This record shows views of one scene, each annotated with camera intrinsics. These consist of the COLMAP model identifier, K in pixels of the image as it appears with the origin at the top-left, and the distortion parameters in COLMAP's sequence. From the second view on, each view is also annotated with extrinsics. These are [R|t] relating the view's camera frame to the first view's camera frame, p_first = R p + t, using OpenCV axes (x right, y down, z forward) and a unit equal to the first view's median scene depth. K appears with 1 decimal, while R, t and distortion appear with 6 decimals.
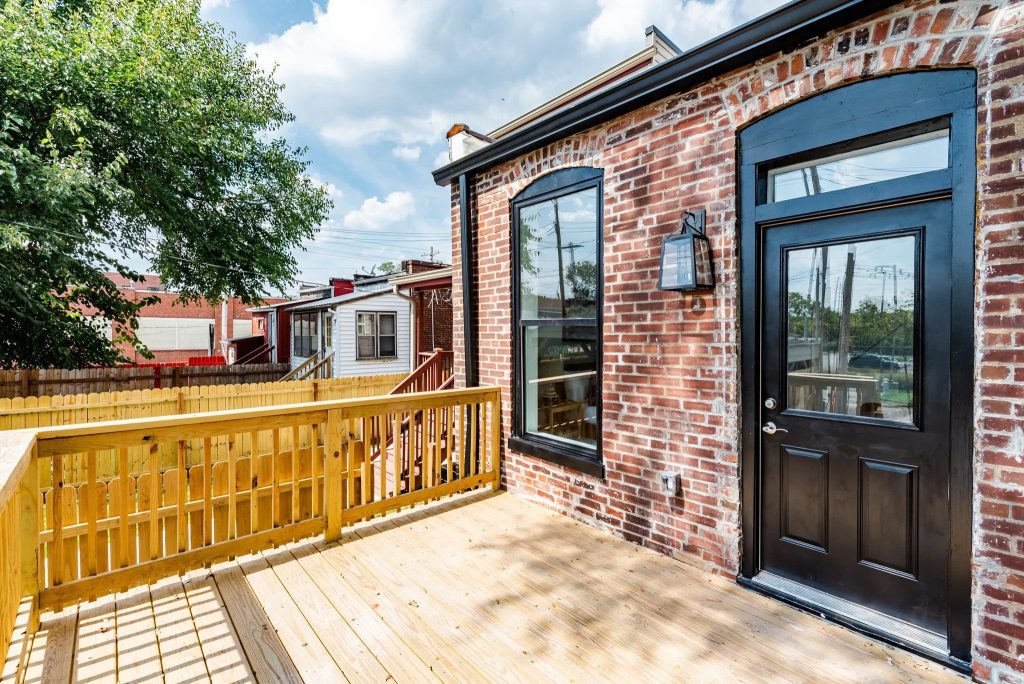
lens RADIAL K [[443.8, 0, 513.0], [0, 443.8, 341.8], [0, 0, 1]] dist [0.003426, 0.000346]
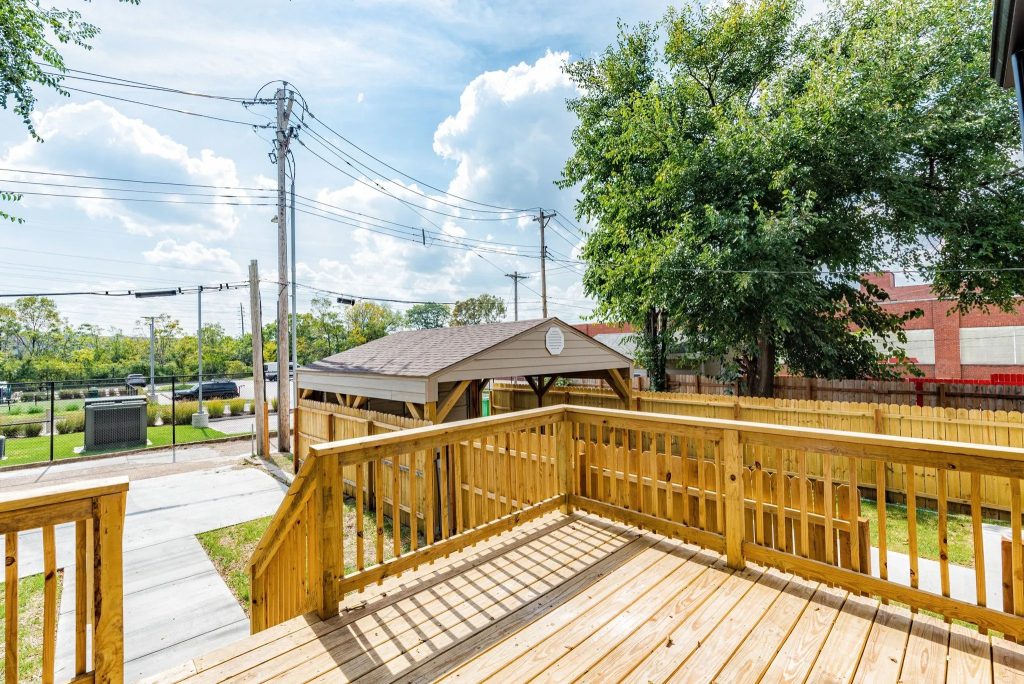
lens RADIAL K [[443.8, 0, 512.4], [0, 443.8, 342.5], [0, 0, 1]] dist [0.003426, 0.000346]
pose [[0.027300, -0.030081, -0.999175, 0.211890], [0.002236, 0.999546, -0.030031, -0.003050], [0.999625, -0.001414, 0.027355, 0.193138]]
